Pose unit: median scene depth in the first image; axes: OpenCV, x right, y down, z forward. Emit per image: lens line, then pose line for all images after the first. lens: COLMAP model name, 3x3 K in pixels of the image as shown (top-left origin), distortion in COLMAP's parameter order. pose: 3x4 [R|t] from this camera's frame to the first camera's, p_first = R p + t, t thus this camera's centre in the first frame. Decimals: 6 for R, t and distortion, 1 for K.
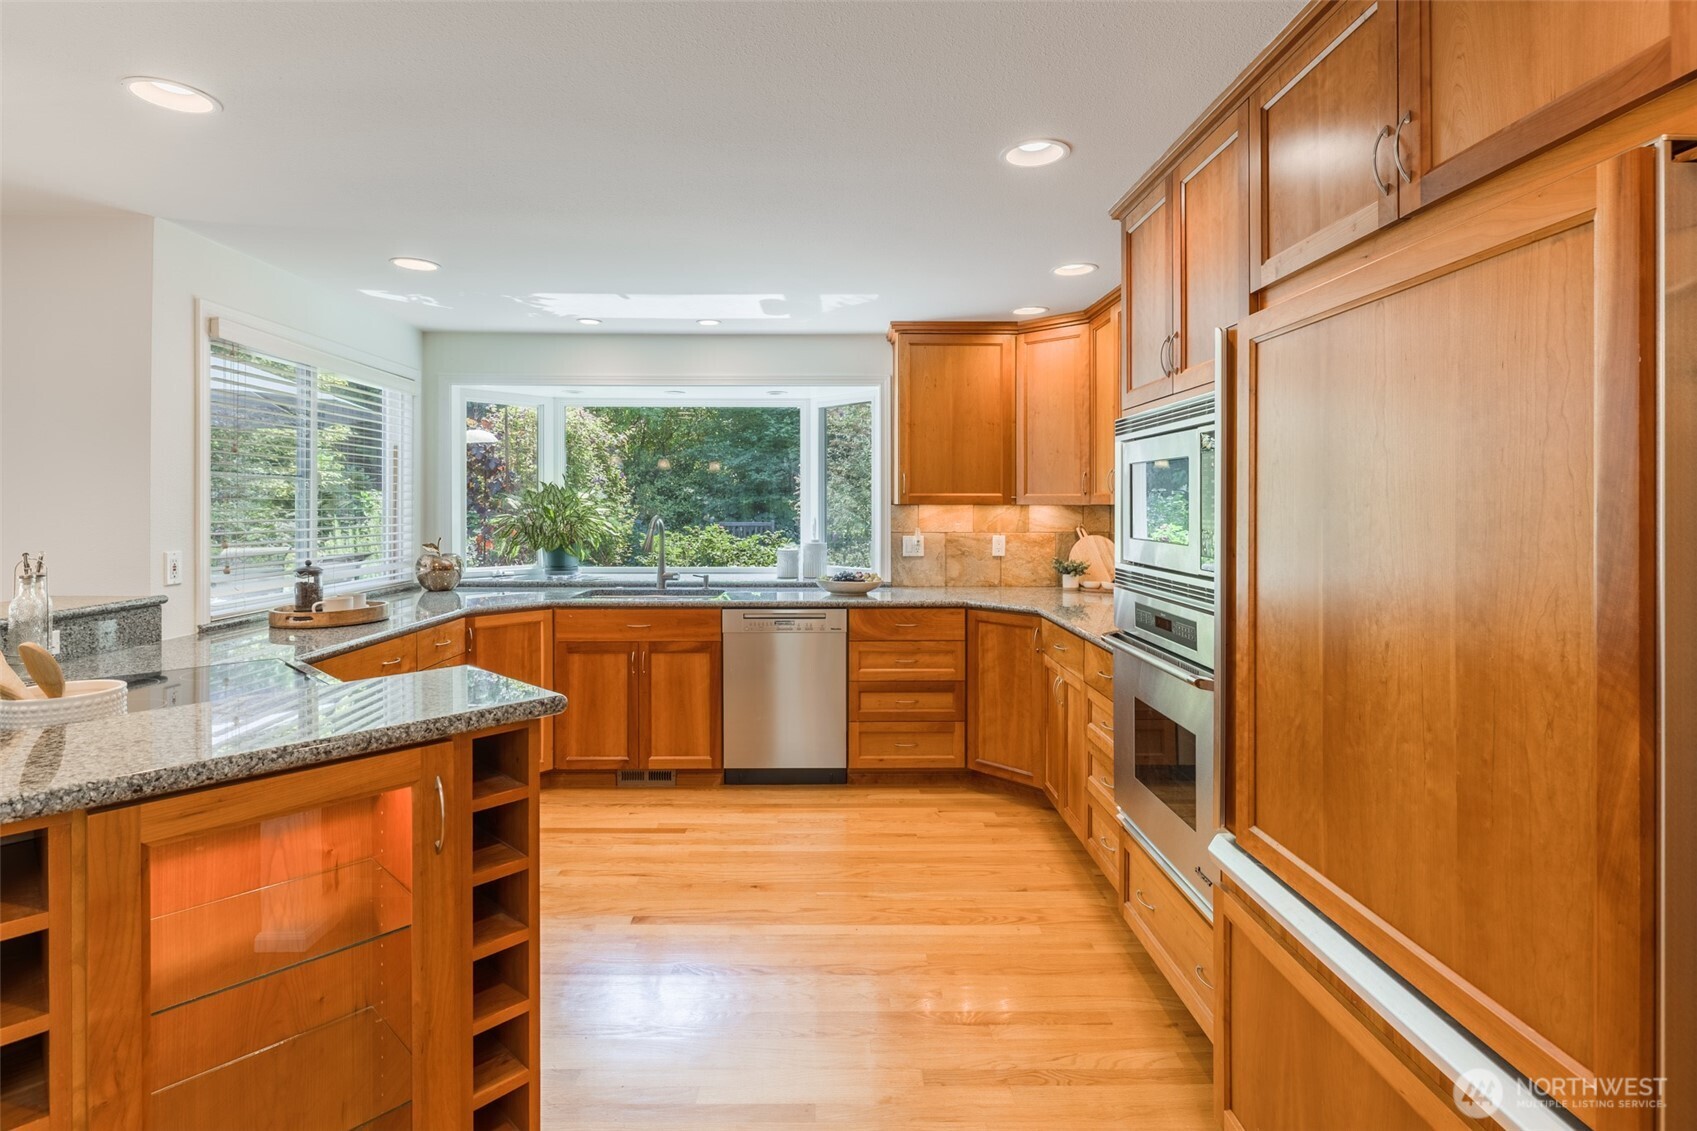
lens RADIAL K [[799.4, 0, 800.6], [0, 799.4, 511.2], [0, 0, 1]] dist [-0.006003, 0.003625]
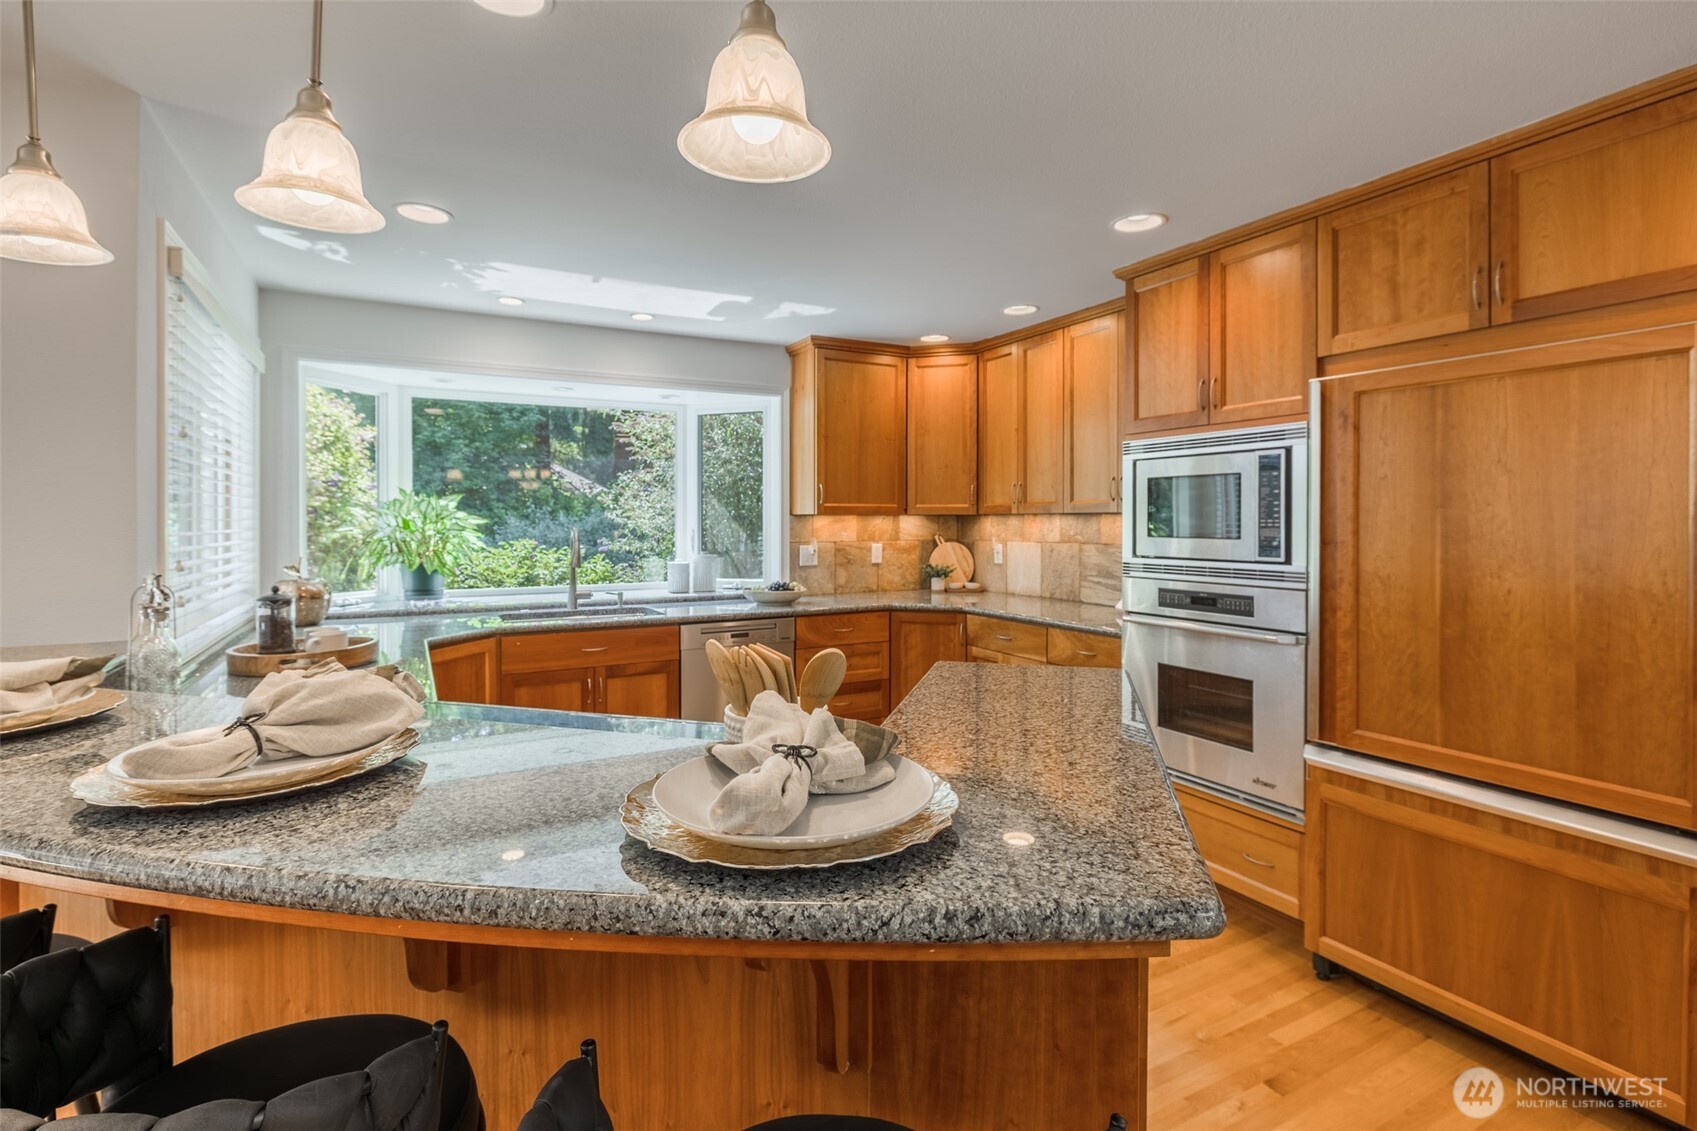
lens RADIAL K [[842.7, 0, 832.3], [0, 842.7, 527.7], [0, 0, 1]] dist [-0.011239, 0.002777]
pose [[0.884224, -0.006659, 0.467015, -0.404024], [0.006934, 0.999975, 0.001129, 0.008908], [-0.467011, 0.002240, 0.884249, 0.043698]]
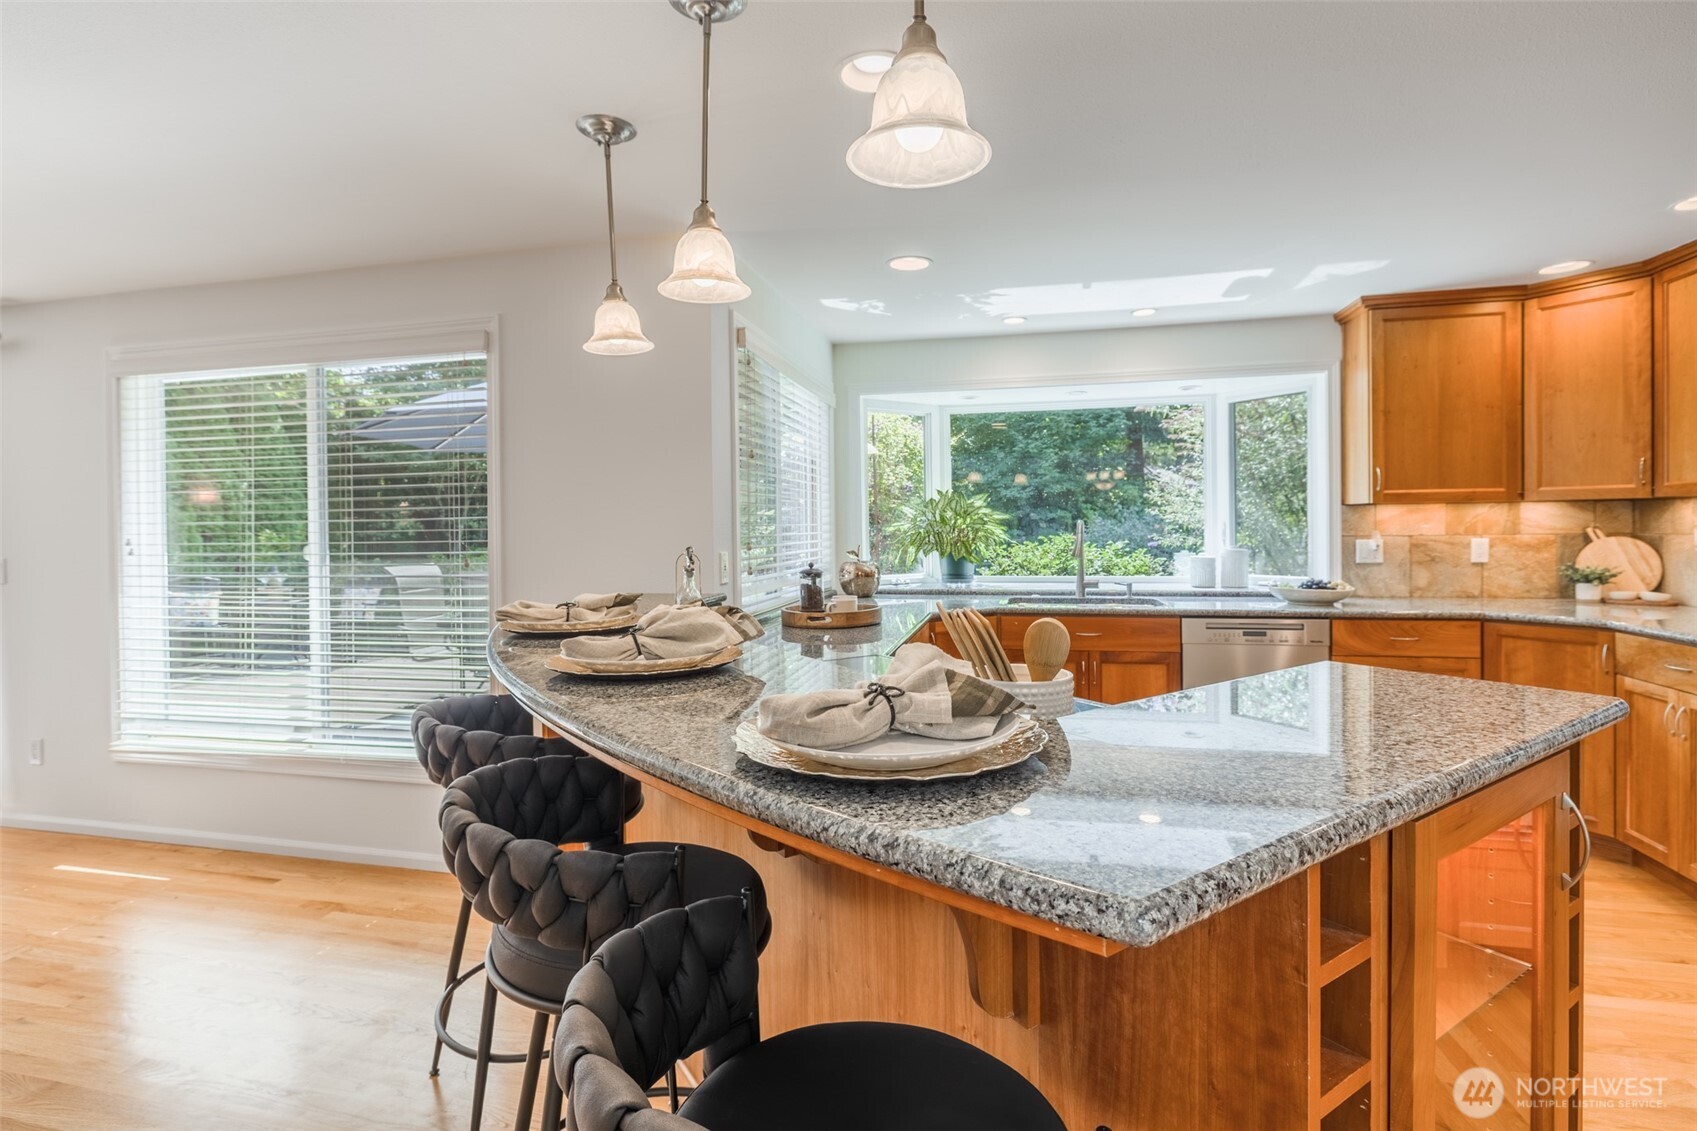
lens RADIAL K [[799.4, 0, 843.1], [0, 799.4, 537.6], [0, 0, 1]] dist [-0.006003, 0.003625]
pose [[0.972045, -0.011542, -0.234511, -0.265555], [0.012885, 0.999908, 0.004196, 0.020842], [0.234441, -0.007100, 0.972104, 0.009551]]
